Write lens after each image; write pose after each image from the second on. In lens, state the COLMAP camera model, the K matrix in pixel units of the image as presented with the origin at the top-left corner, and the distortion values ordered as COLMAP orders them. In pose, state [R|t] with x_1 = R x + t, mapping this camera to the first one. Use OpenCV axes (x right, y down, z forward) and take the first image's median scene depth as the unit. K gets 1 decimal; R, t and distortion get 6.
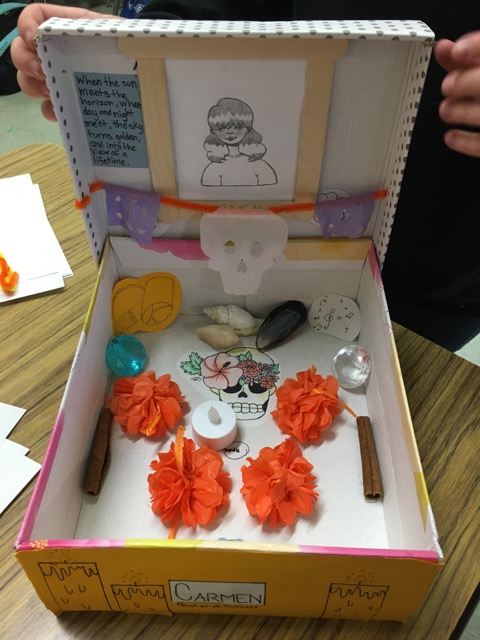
lens RADIAL K [[551.0, 0, 240.0], [0, 551.0, 320.0], [0, 0, 1]] dist [0.063248, -0.060096]
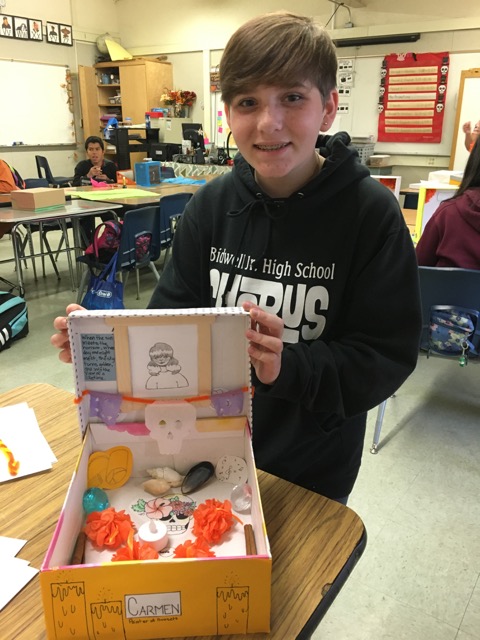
lens RADIAL K [[551.0, 0, 240.0], [0, 551.0, 320.0], [0, 0, 1]] dist [0.063248, -0.060096]
pose [[0.994677, -0.030490, 0.098425, 0.065936], [0.070262, 0.899393, -0.431458, 0.360434], [-0.075368, 0.436077, 0.896748, -0.747037]]
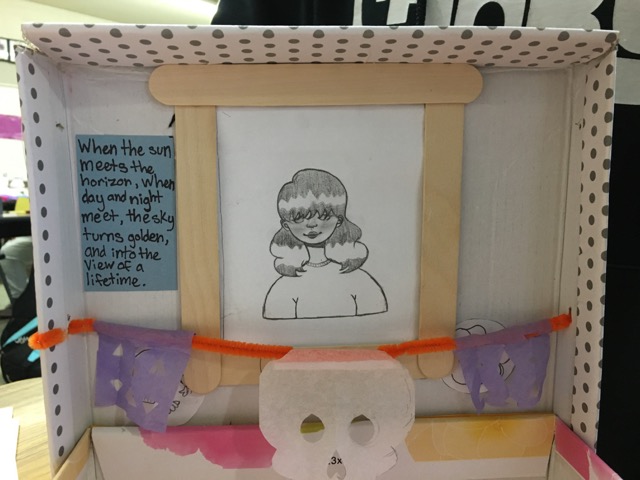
lens RADIAL K [[551.0, 0, 320.0], [0, 551.0, 240.0], [0, 0, 1]] dist [0.063248, -0.060096]
pose [[0.997356, -0.011850, 0.071705, -0.052063], [0.054241, 0.778045, -0.625863, 0.073757], [-0.048373, 0.628097, 0.776630, 0.492921]]
